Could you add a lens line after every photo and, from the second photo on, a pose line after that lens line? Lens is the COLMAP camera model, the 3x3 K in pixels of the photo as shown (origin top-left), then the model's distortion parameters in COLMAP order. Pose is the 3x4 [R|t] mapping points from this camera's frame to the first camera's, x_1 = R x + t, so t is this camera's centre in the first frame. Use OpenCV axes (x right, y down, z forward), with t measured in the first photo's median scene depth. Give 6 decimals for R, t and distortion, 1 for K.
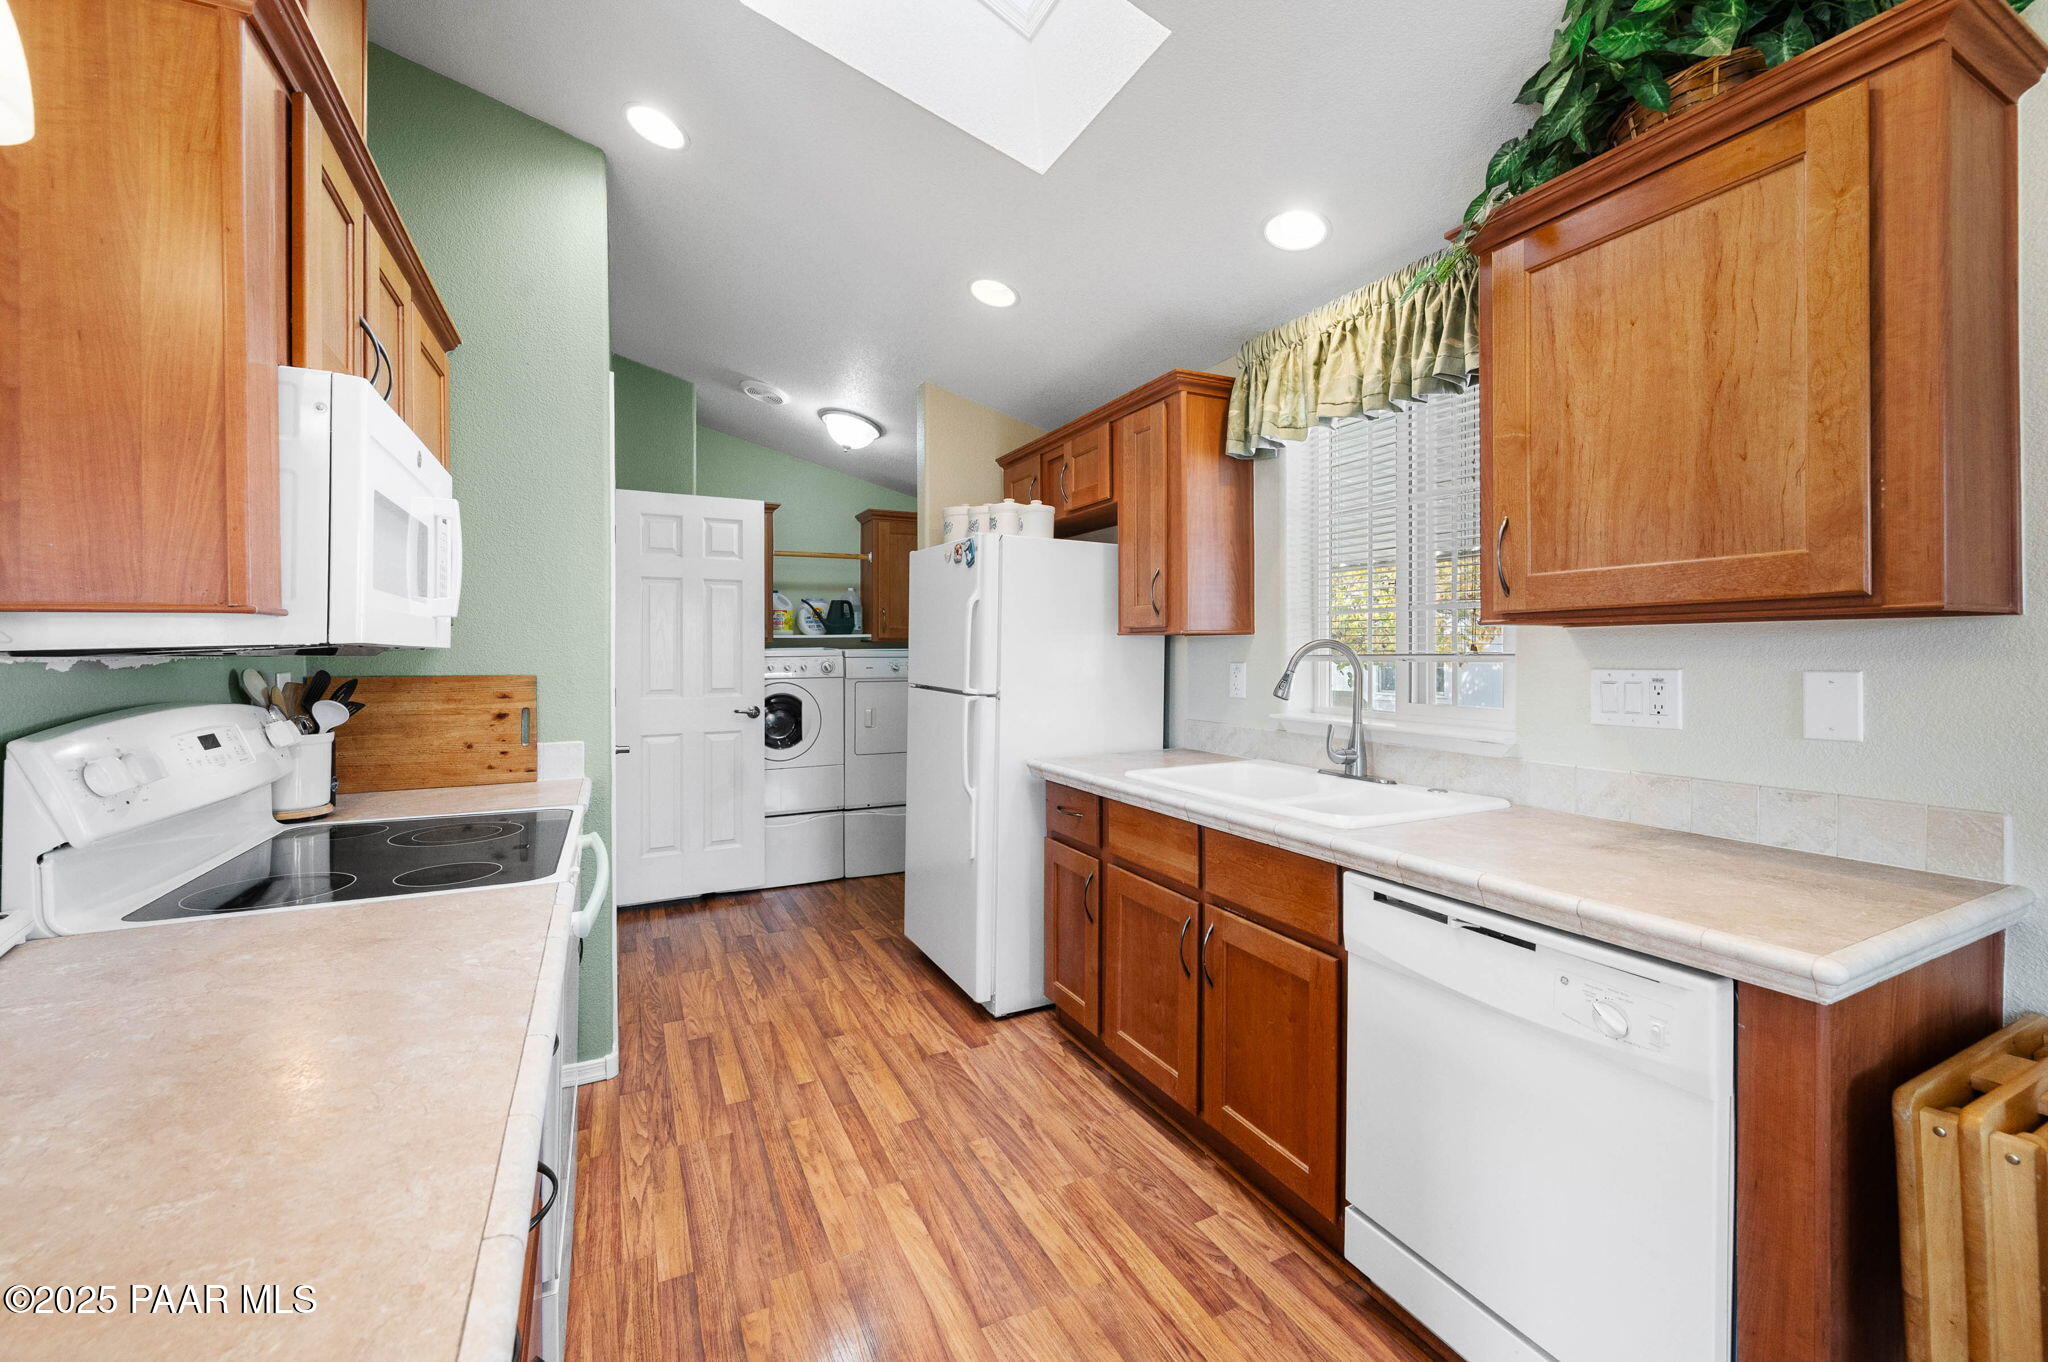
lens RADIAL K [[815.9, 0, 1022.9], [0, 815.9, 653.8], [0, 0, 1]] dist [0.000490, 0.000203]
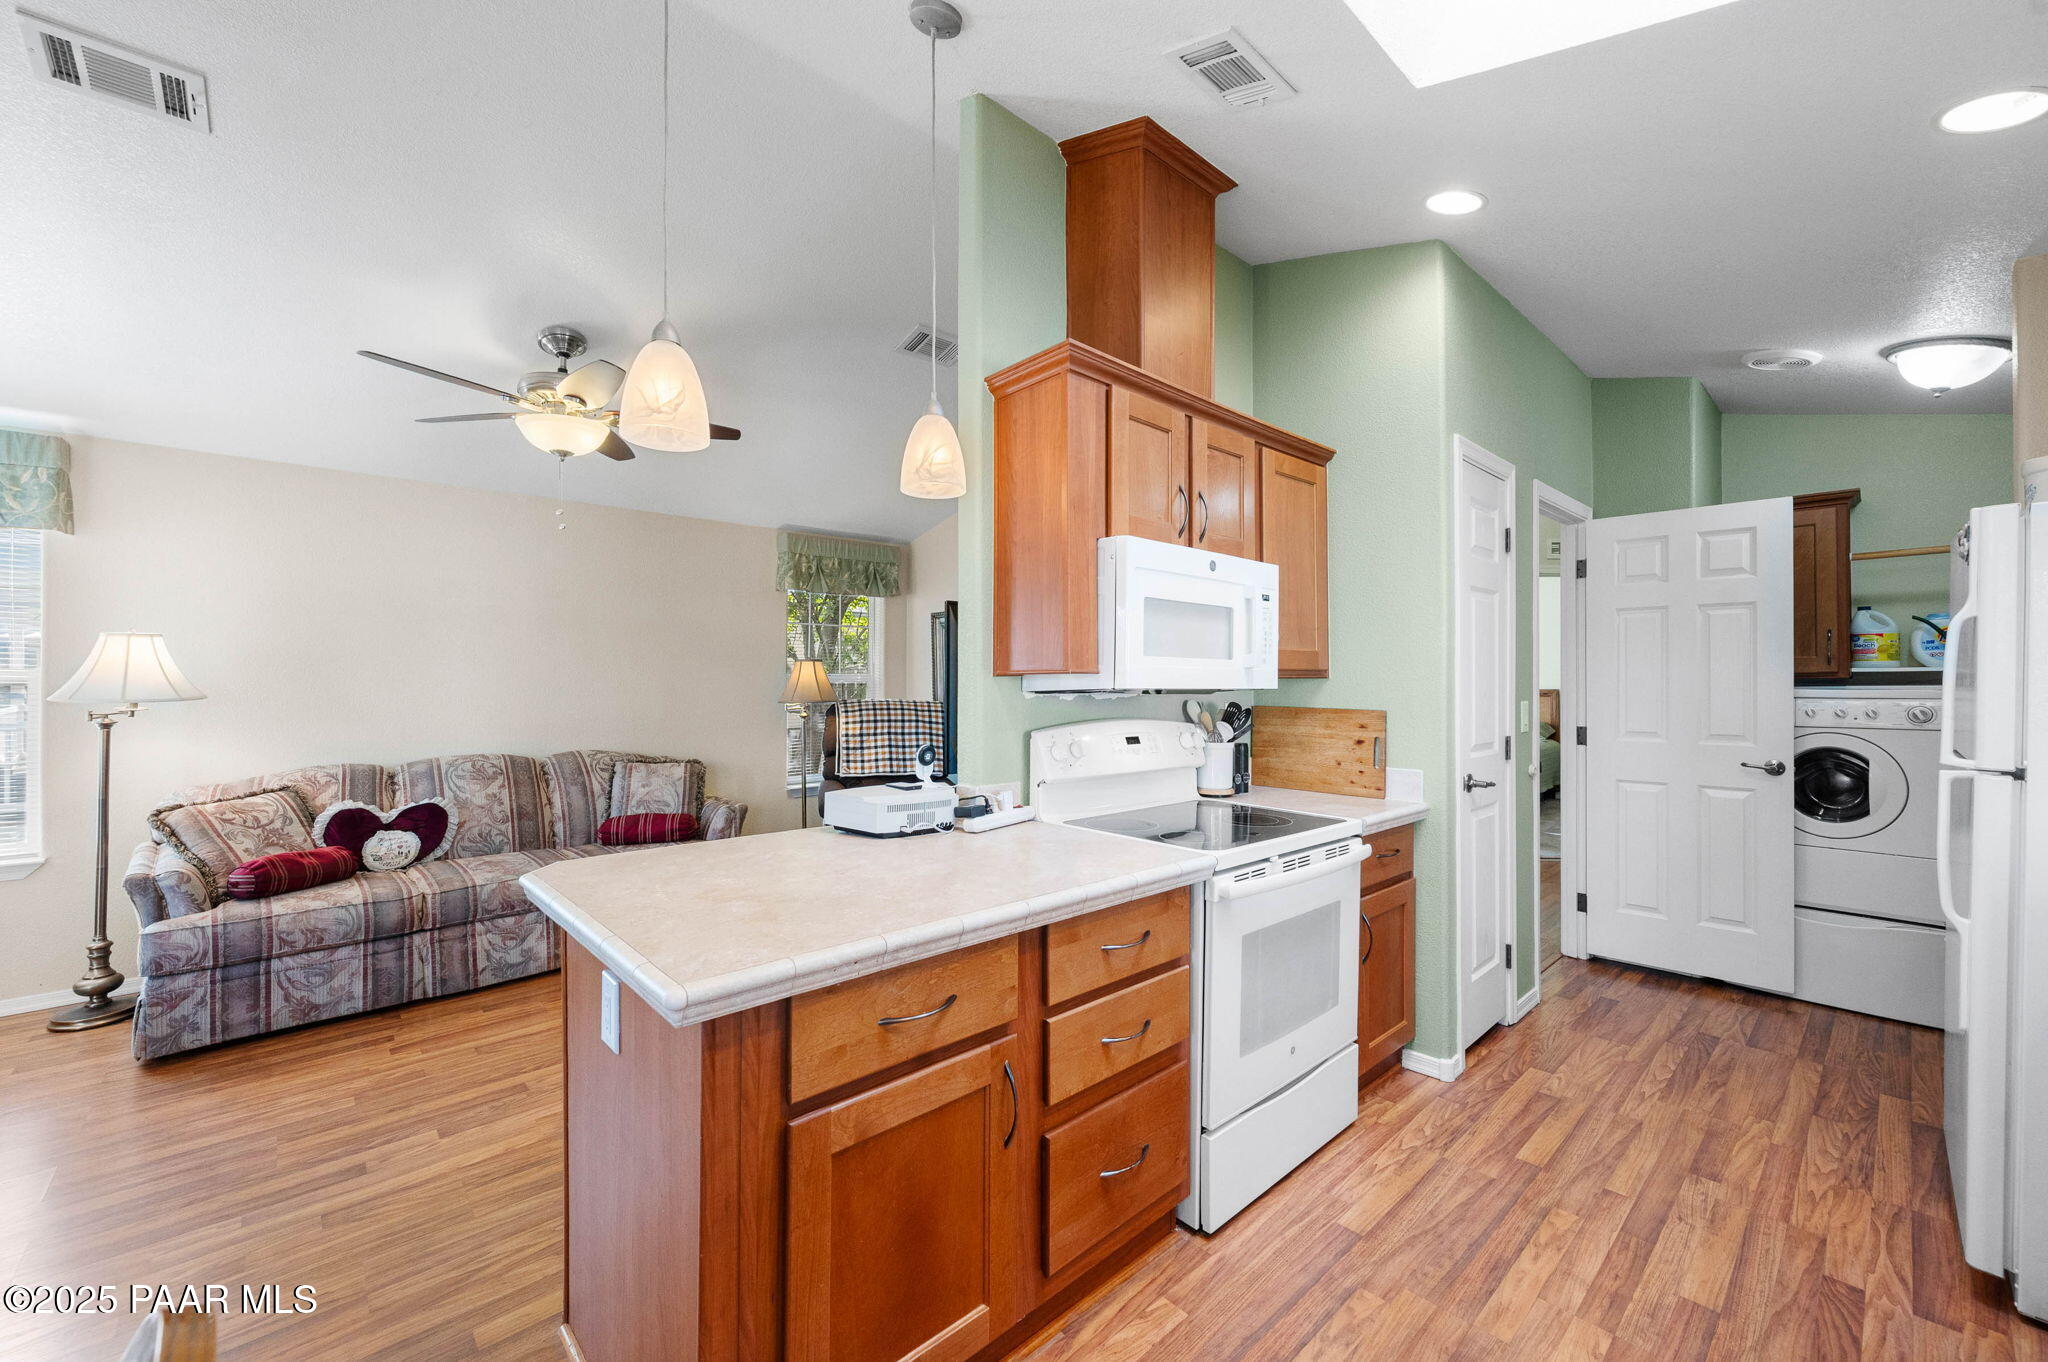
lens RADIAL K [[815.1, 0, 1024.0], [0, 815.1, 681.0], [0, 0, 1]] dist [0.000403, 0.000169]
pose [[0.276194, 0.002936, -0.961097, 0.426253], [-0.006233, 0.999980, 0.001263, -0.016087], [0.961082, 0.005642, 0.276207, 0.167398]]
